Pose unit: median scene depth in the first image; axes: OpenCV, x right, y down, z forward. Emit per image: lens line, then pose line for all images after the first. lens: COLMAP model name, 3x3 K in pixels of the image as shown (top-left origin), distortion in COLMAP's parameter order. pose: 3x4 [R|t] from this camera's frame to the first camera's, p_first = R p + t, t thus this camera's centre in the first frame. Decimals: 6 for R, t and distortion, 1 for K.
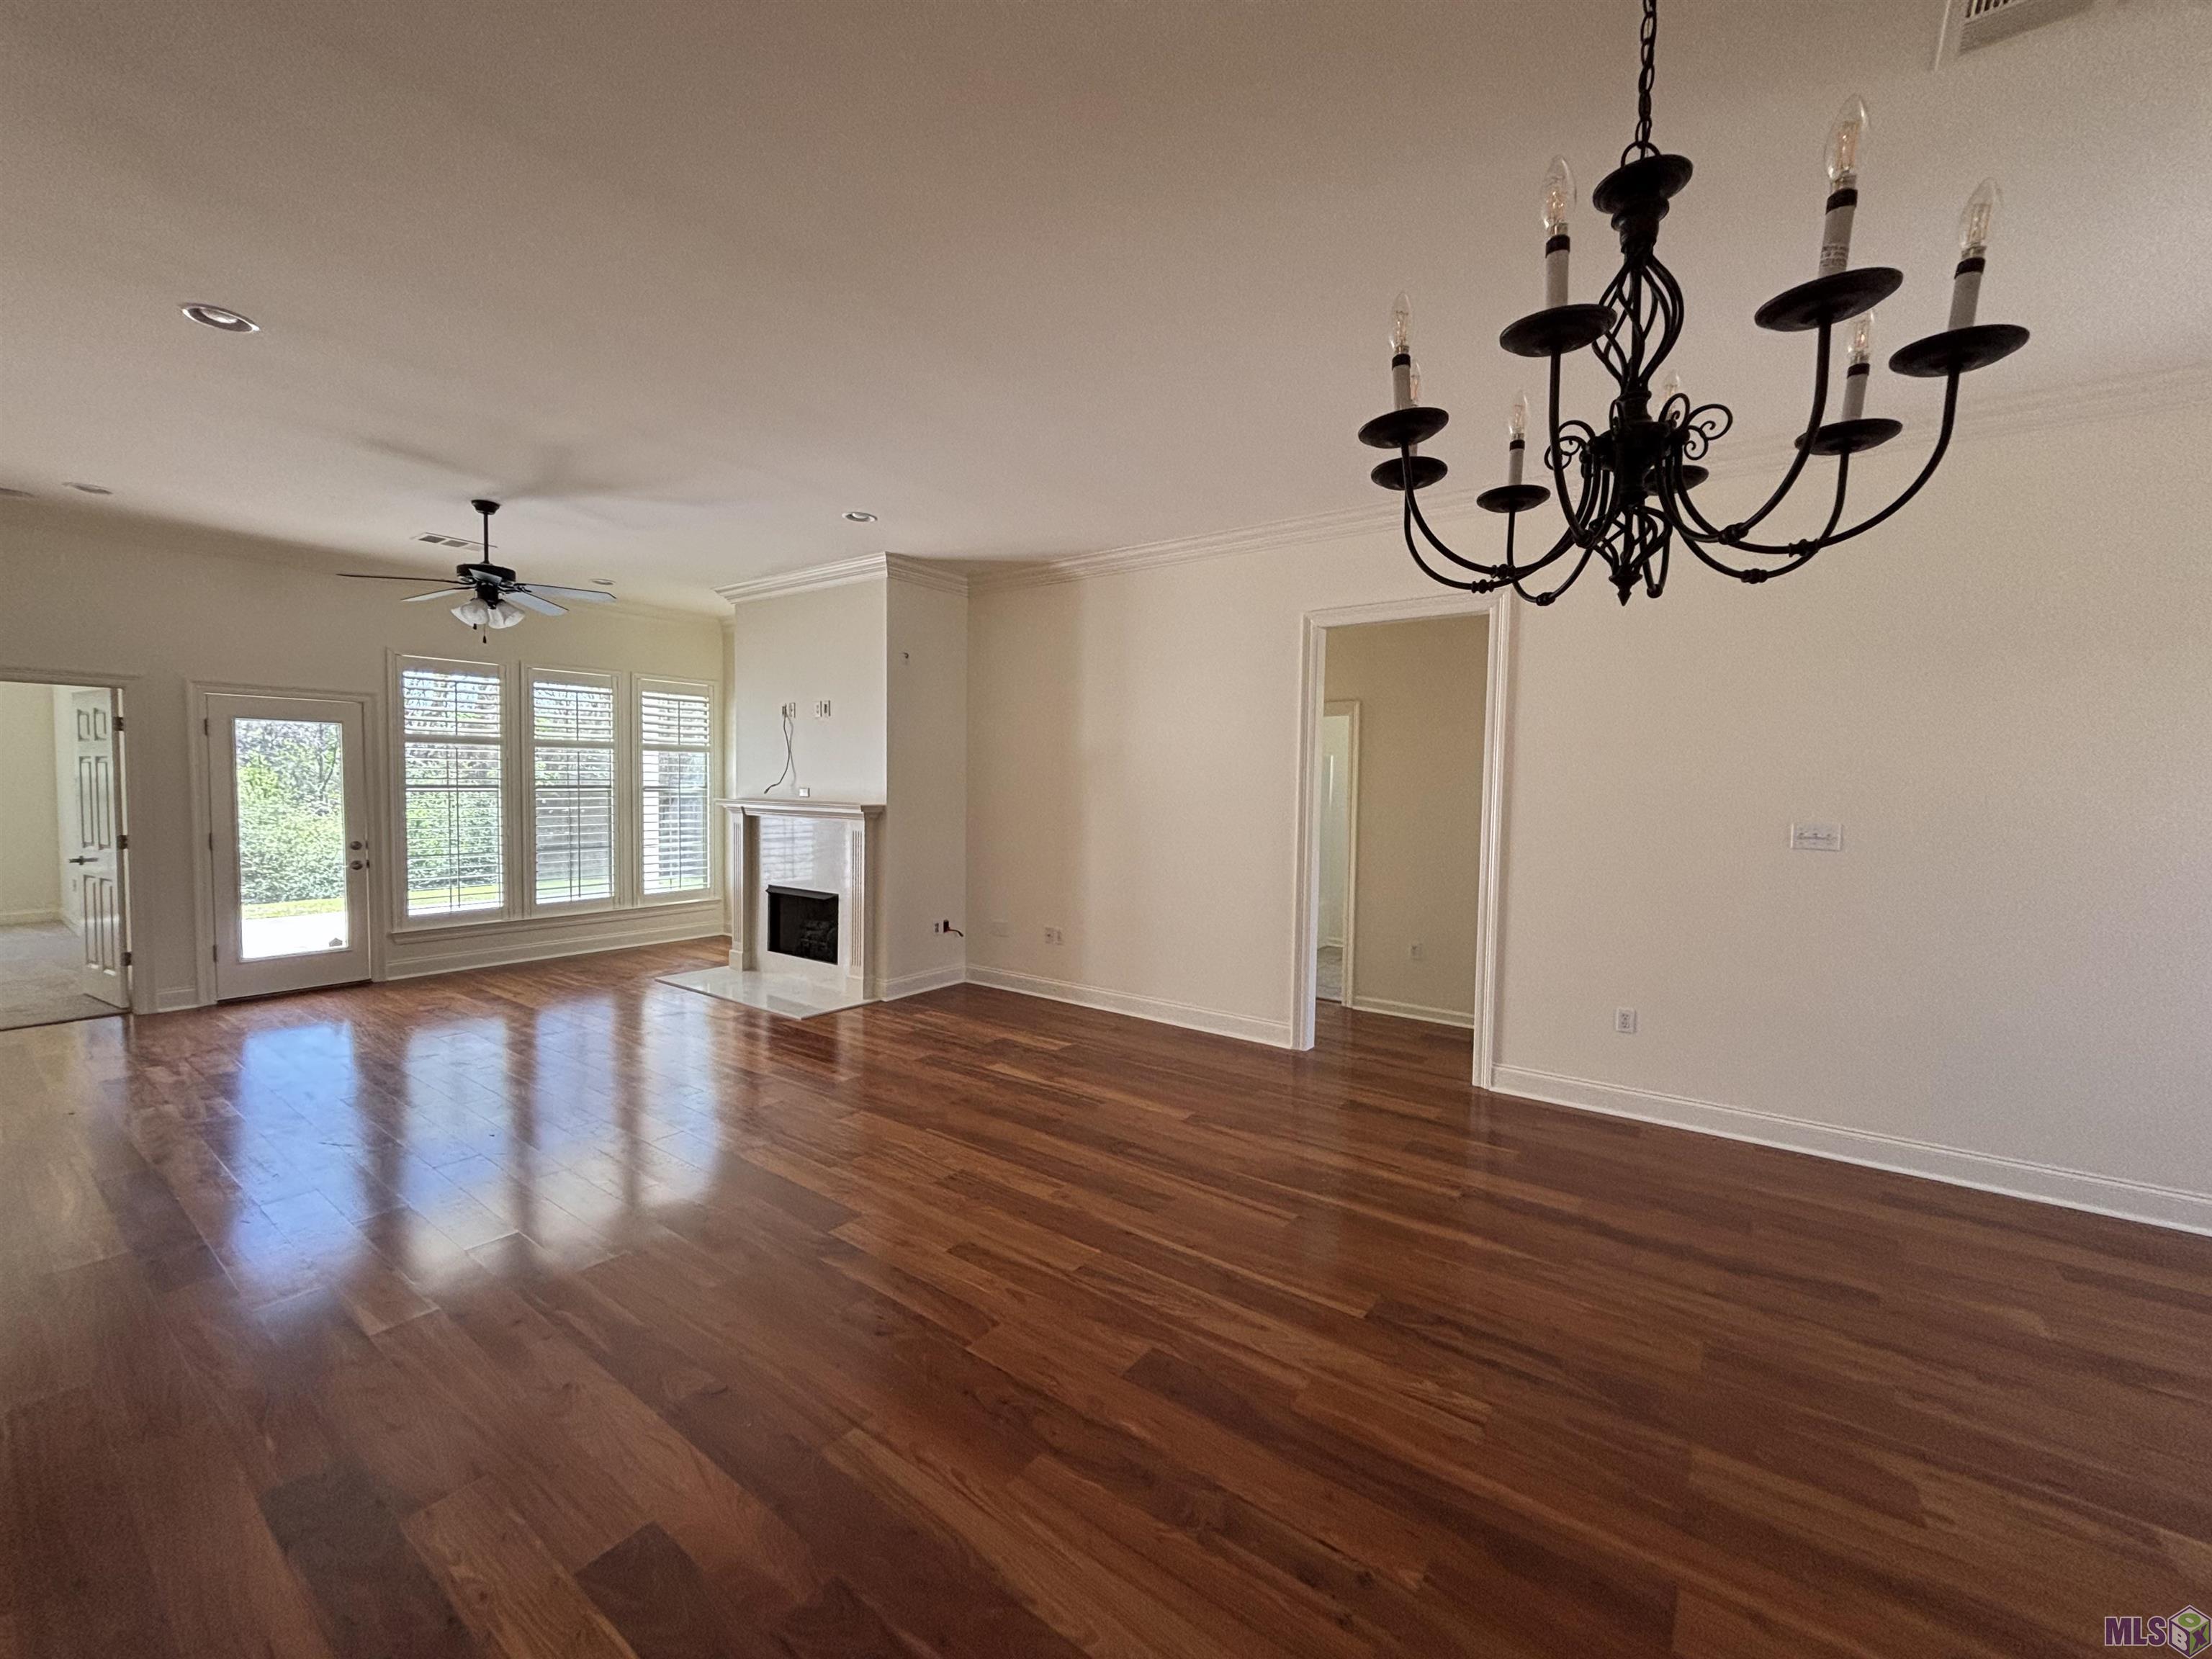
lens RADIAL K [[892.7, 0, 1104.8], [0, 892.7, 820.0], [0, 0, 1]] dist [0.000967, 0.000359]
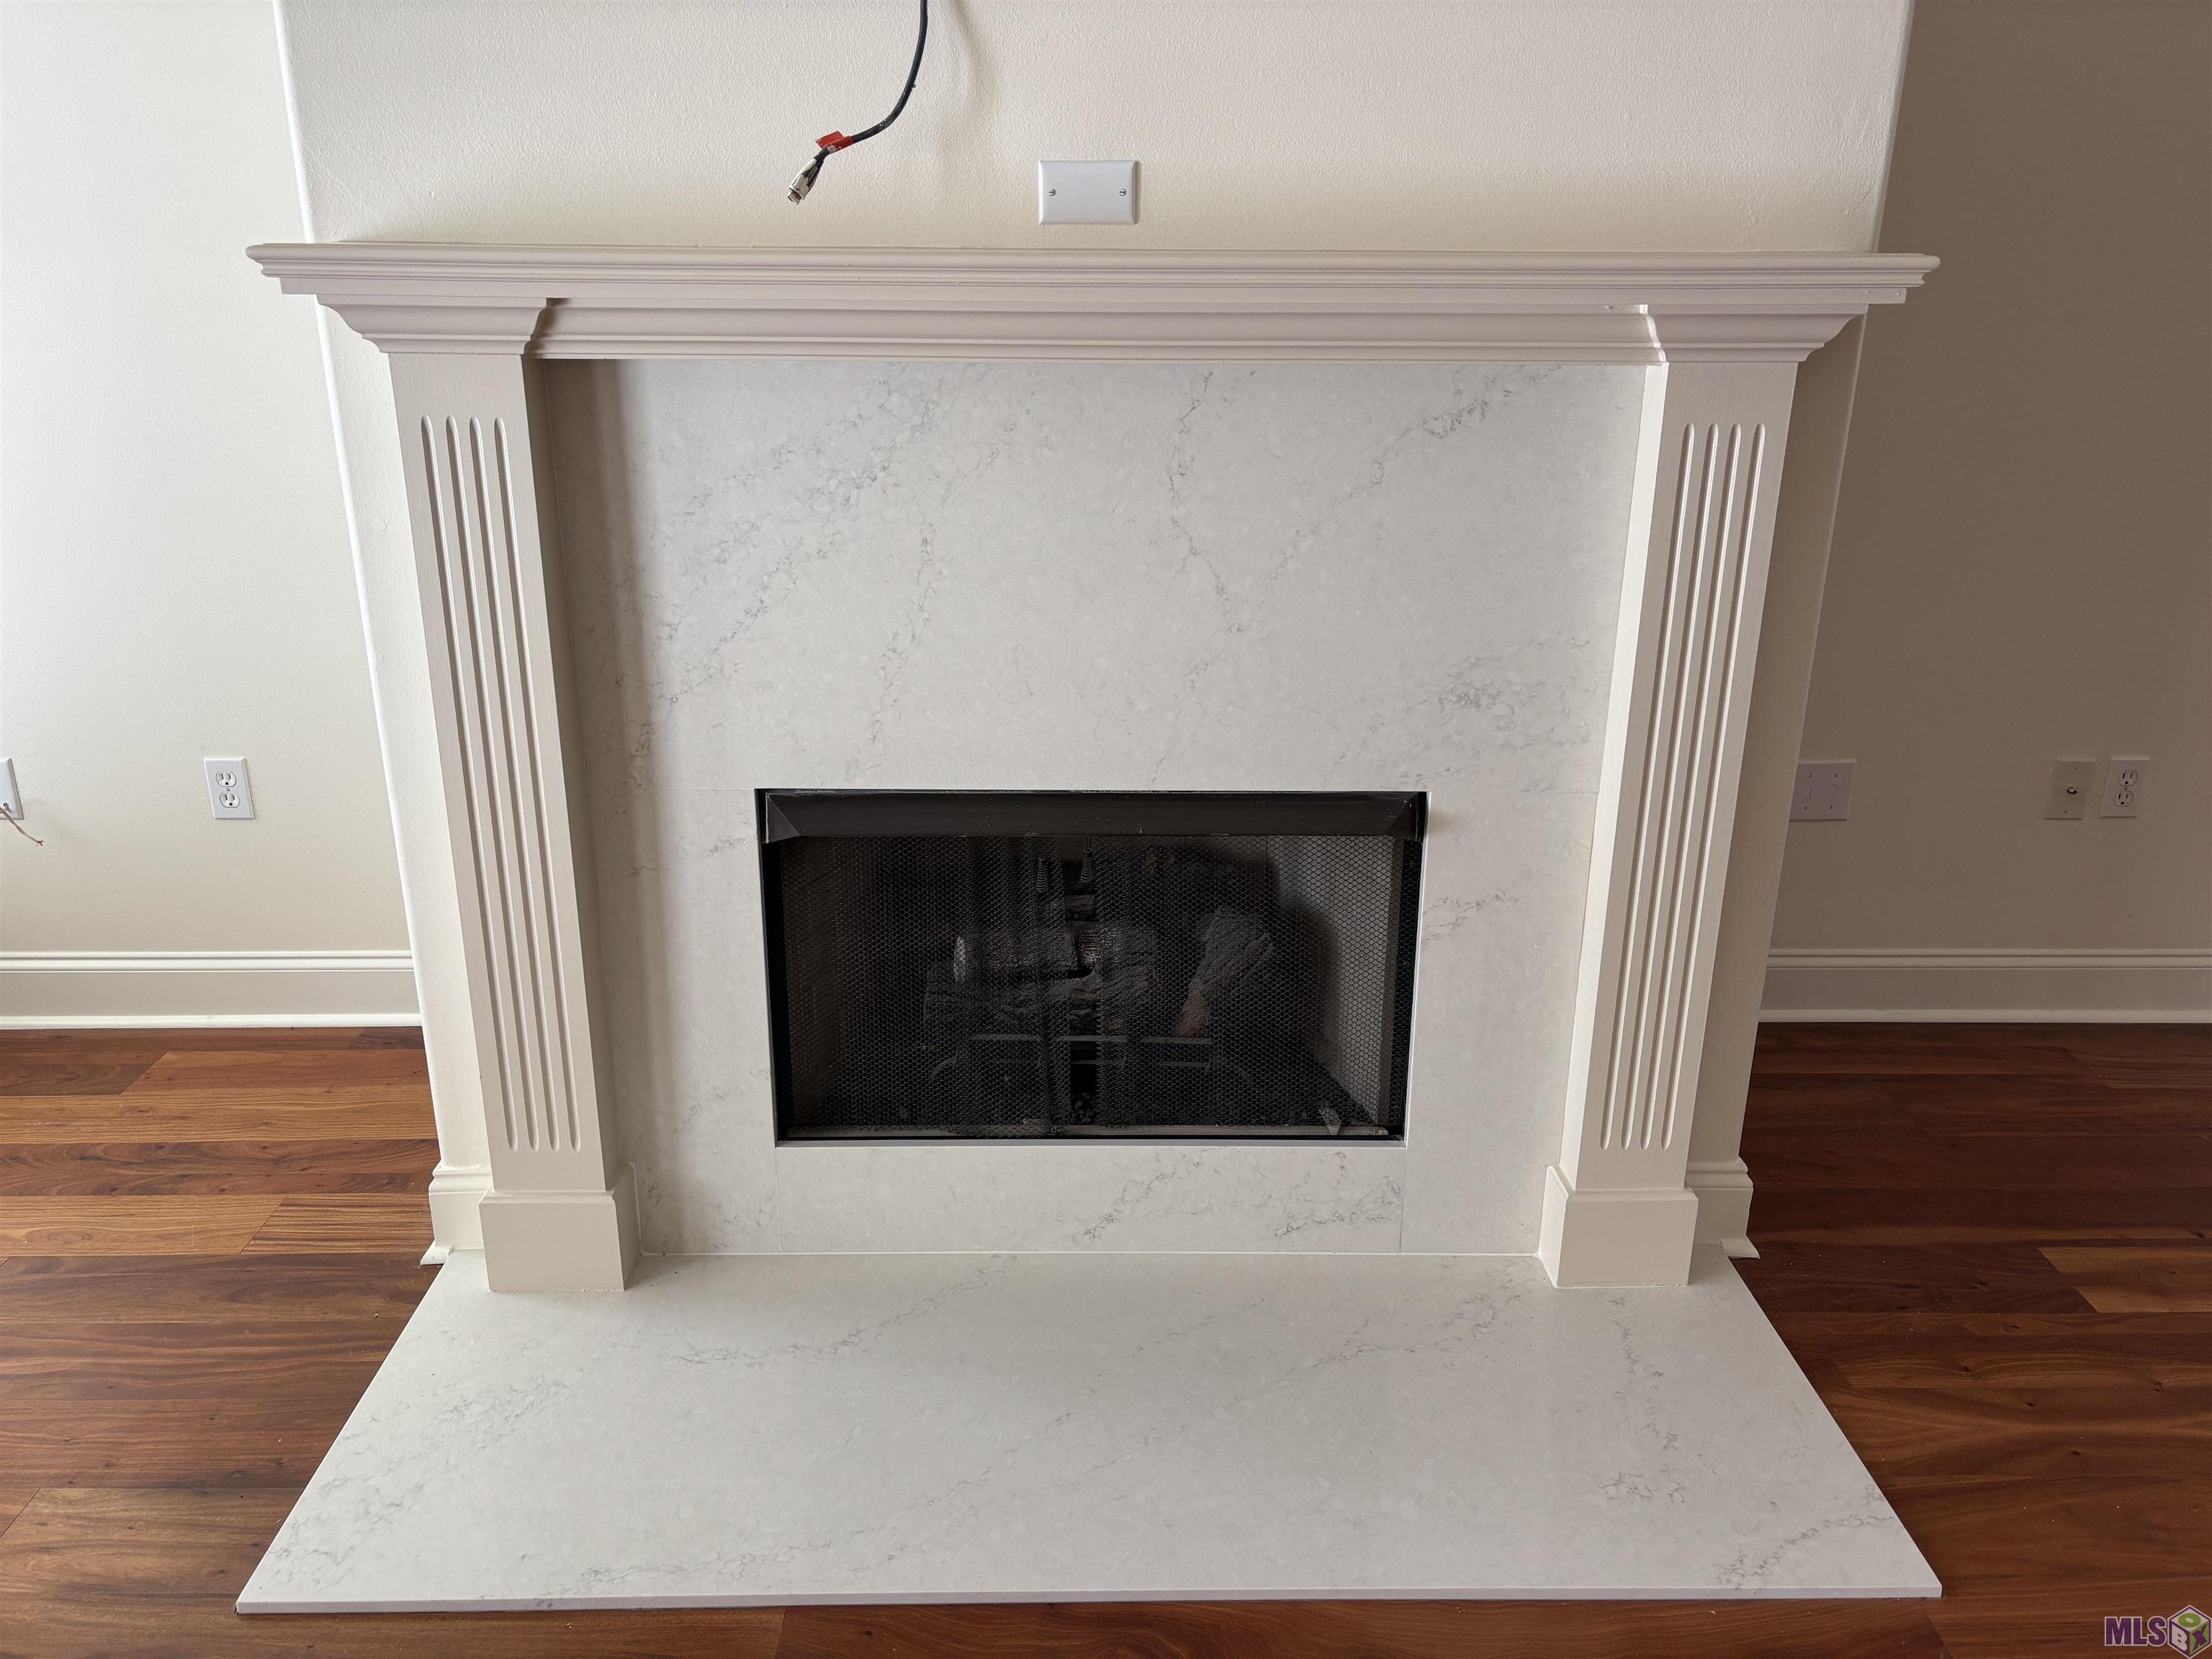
lens RADIAL K [[1668.3, 0, 1099.1], [0, 1668.3, 817.9], [0, 0, 1]] dist [0.025554, -0.002390]
pose [[0.794911, -0.204900, 0.571080, -0.562193], [0.033118, 0.954499, 0.296371, -0.015758], [-0.605821, -0.216675, 0.765527, 0.799868]]
